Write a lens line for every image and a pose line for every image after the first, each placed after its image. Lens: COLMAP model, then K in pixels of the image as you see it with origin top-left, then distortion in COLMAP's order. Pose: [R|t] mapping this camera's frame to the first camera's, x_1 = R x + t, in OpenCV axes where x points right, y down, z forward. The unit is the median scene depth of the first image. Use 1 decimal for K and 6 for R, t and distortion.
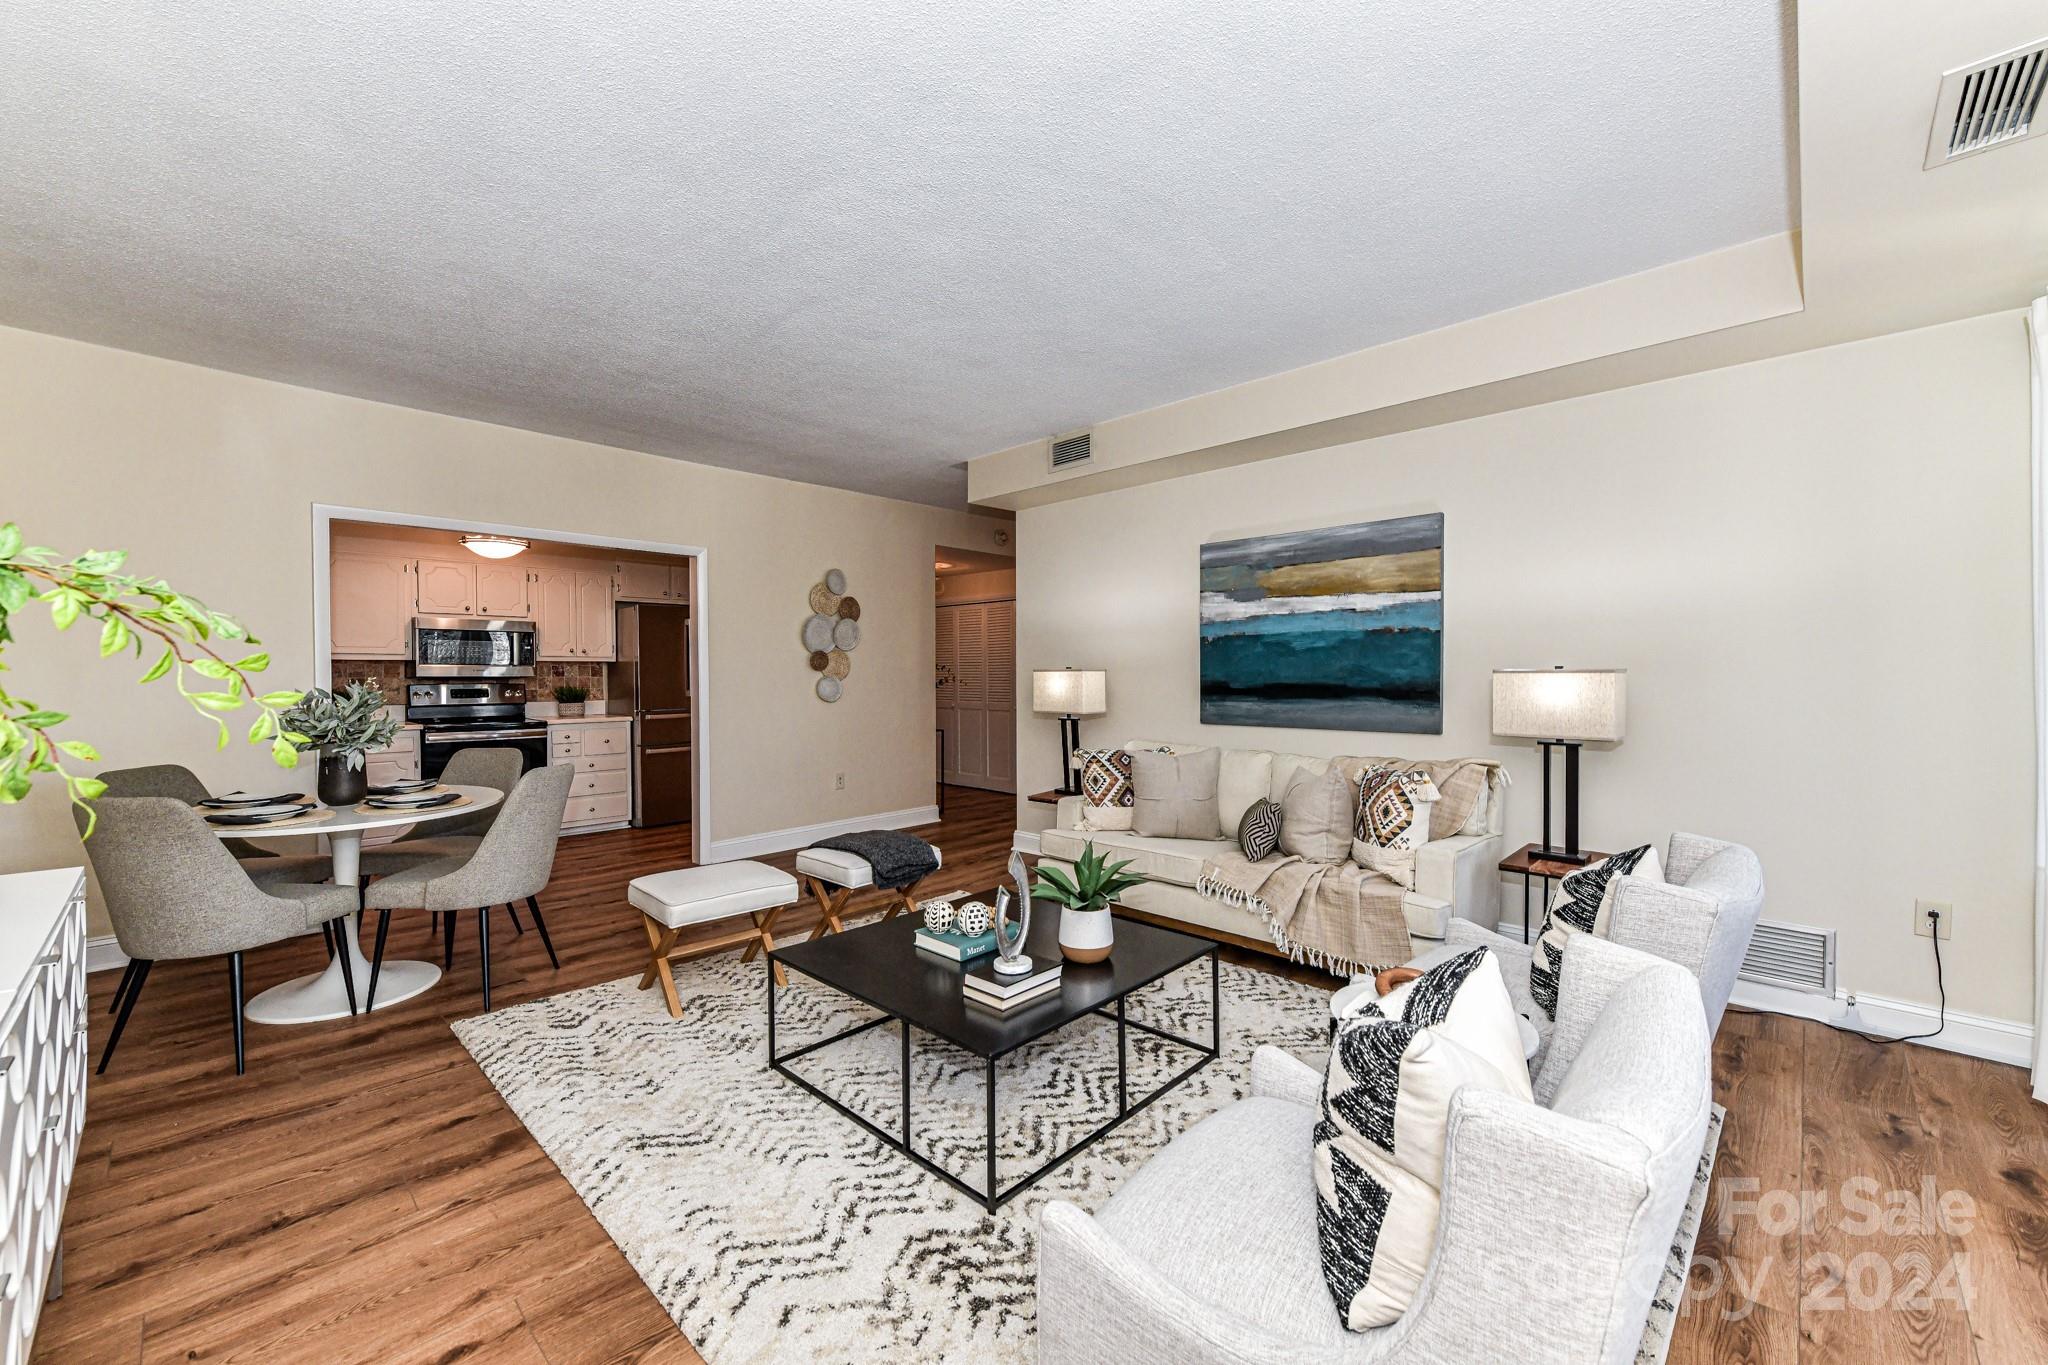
lens RADIAL K [[805.1, 0, 1028.5], [0, 805.1, 684.7], [0, 0, 1]] dist [0.001359, -0.000096]
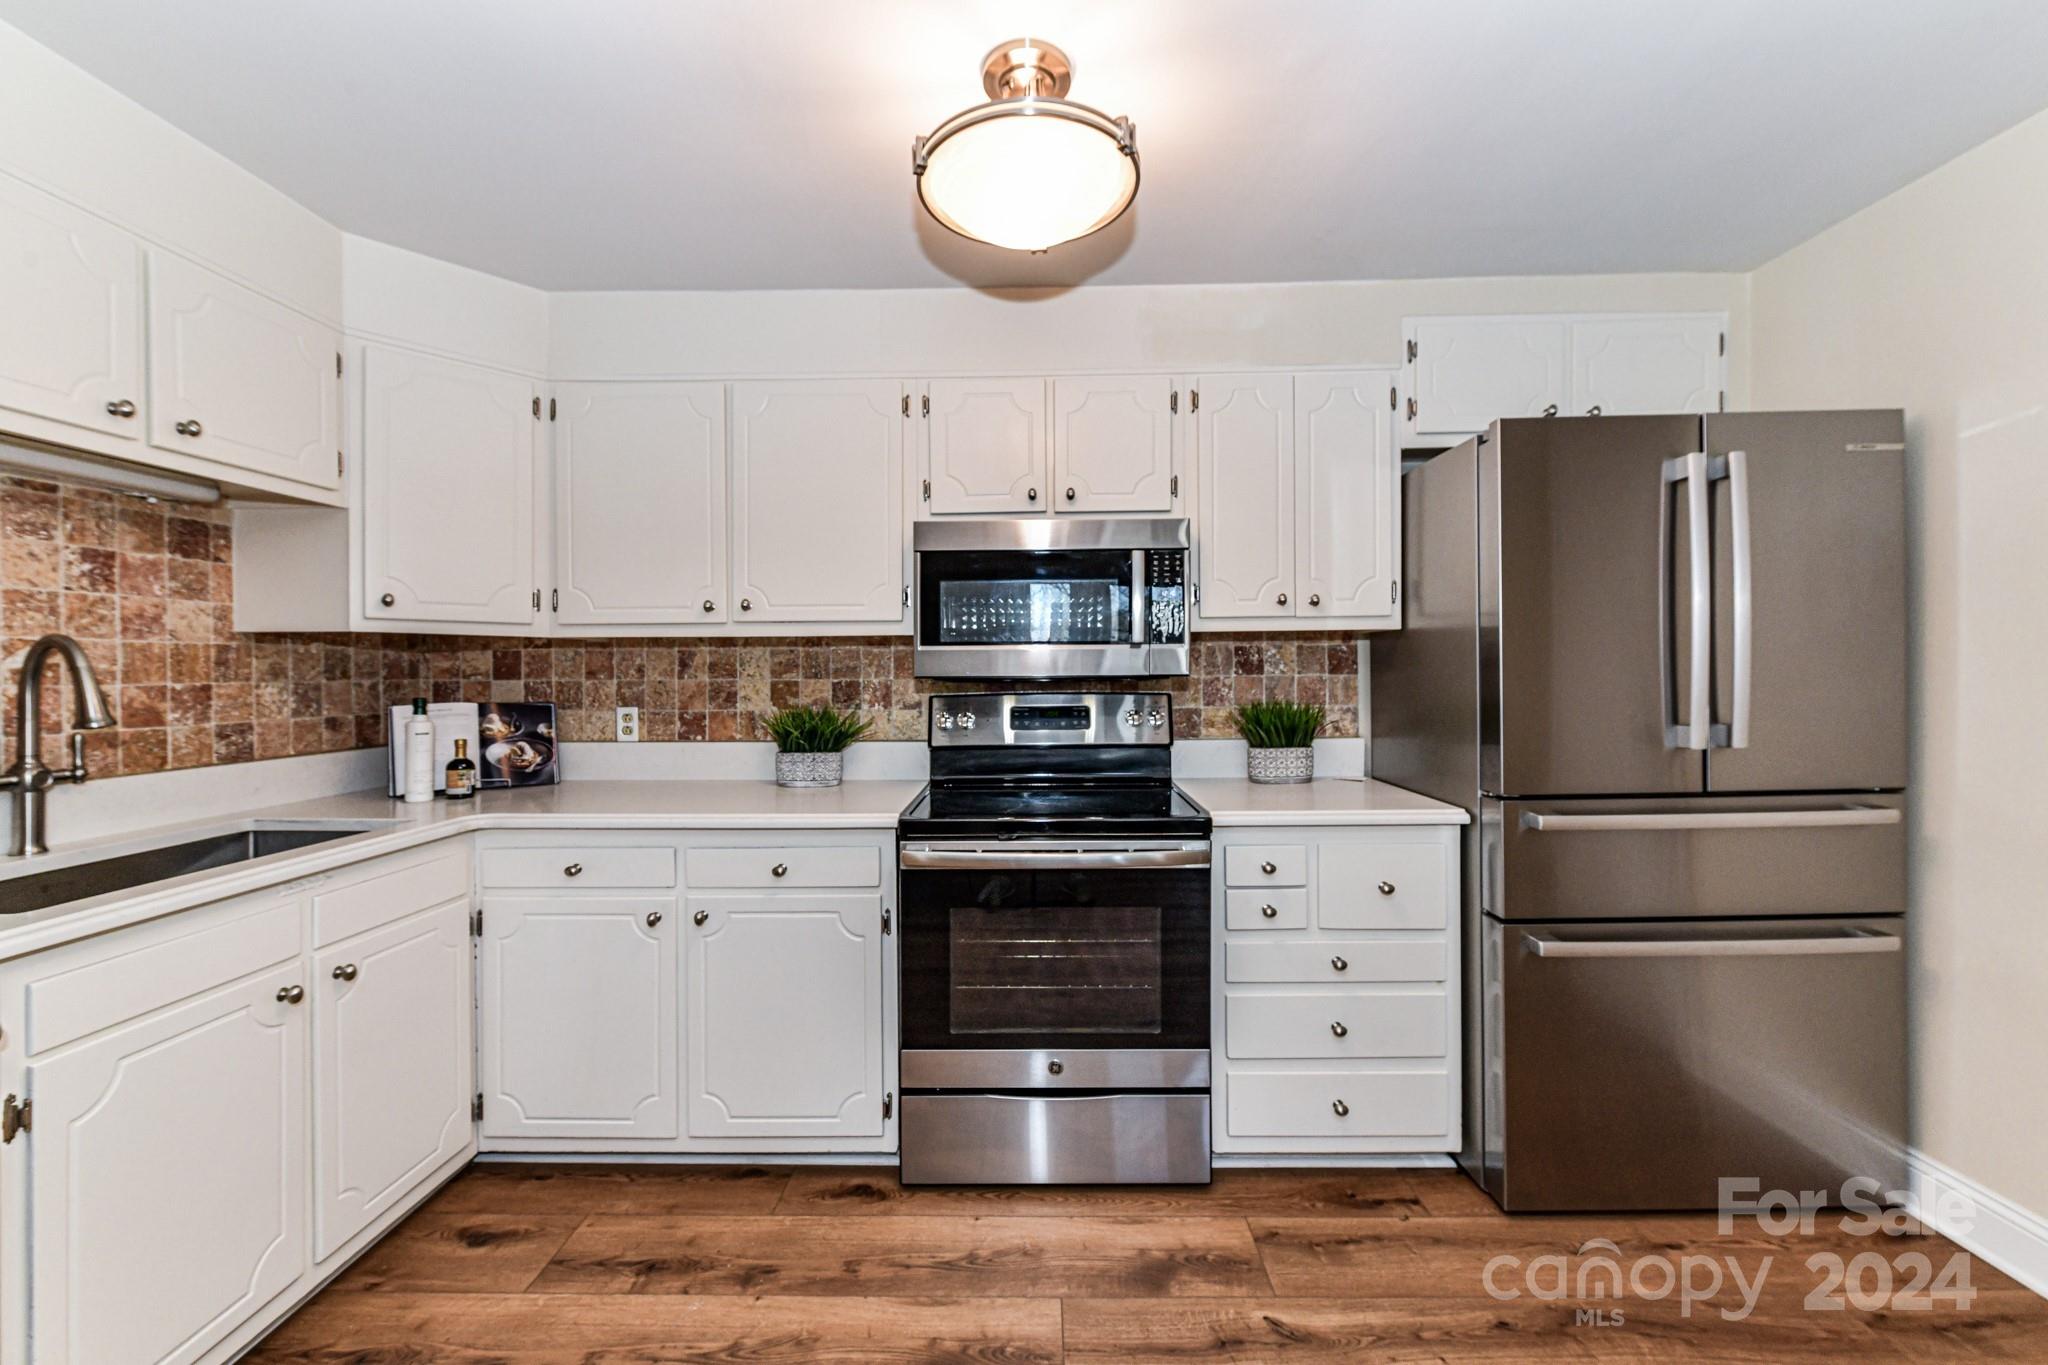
lens RADIAL K [[805.1, 0, 1028.5], [0, 805.1, 684.7], [0, 0, 1]] dist [0.001359, -0.000096]
pose [[0.685266, 0.003960, -0.728282, -0.427350], [-0.001222, 0.999990, 0.004287, -0.007663], [0.728292, -0.002048, 0.685264, 0.749969]]
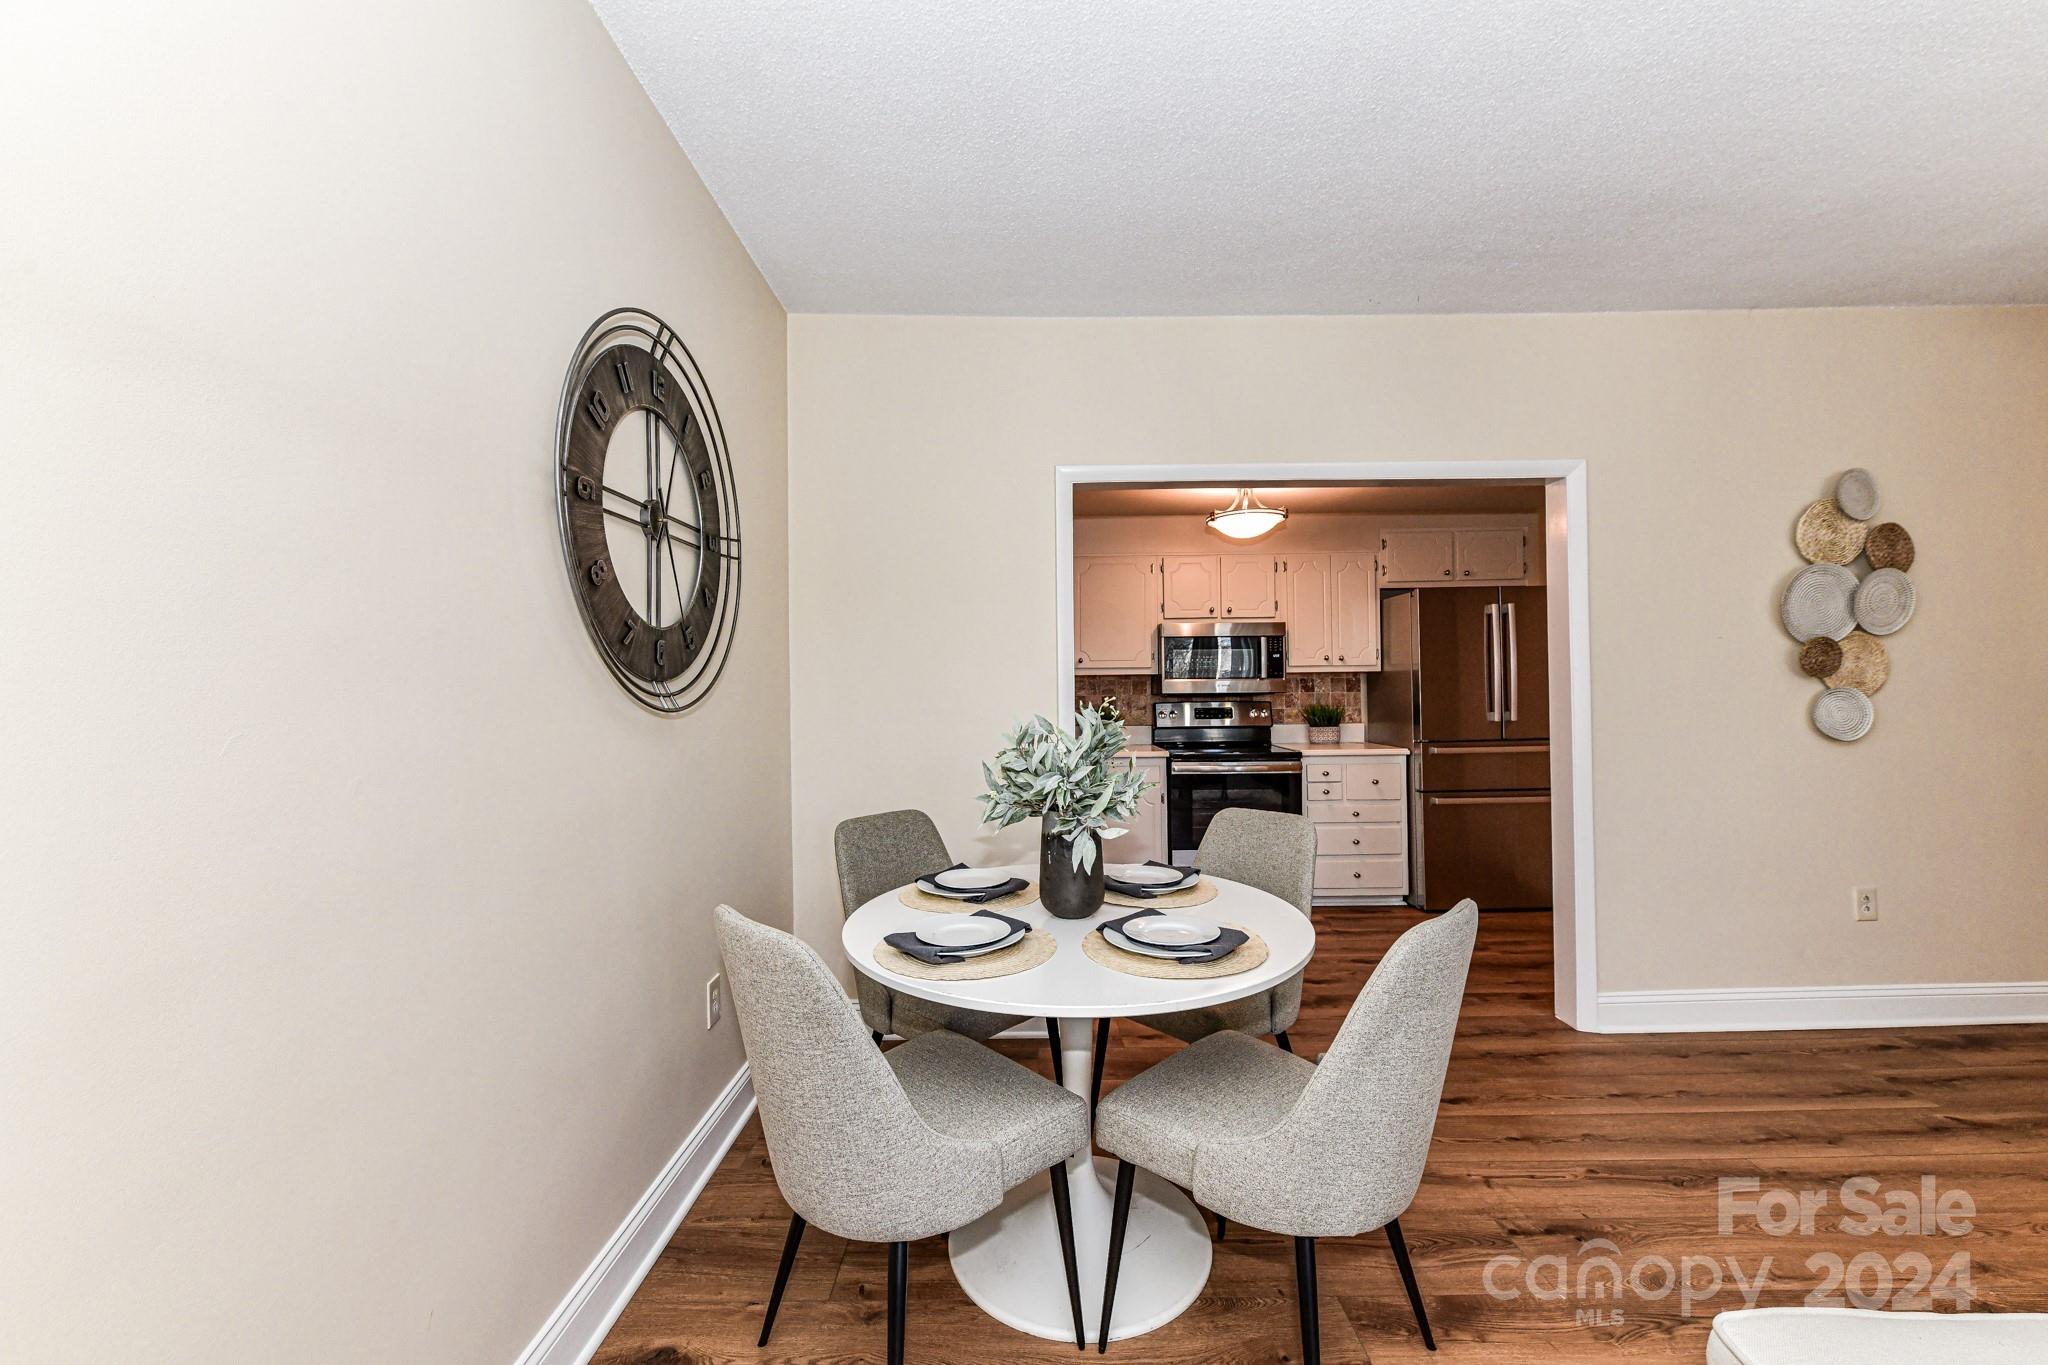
lens RADIAL K [[805.1, 0, 1028.5], [0, 805.1, 684.7], [0, 0, 1]] dist [0.001359, -0.000096]
pose [[0.692504, -0.013498, -0.721288, -0.235363], [0.000264, 0.999830, -0.018457, -0.003540], [0.721414, 0.012591, 0.692389, 0.298765]]
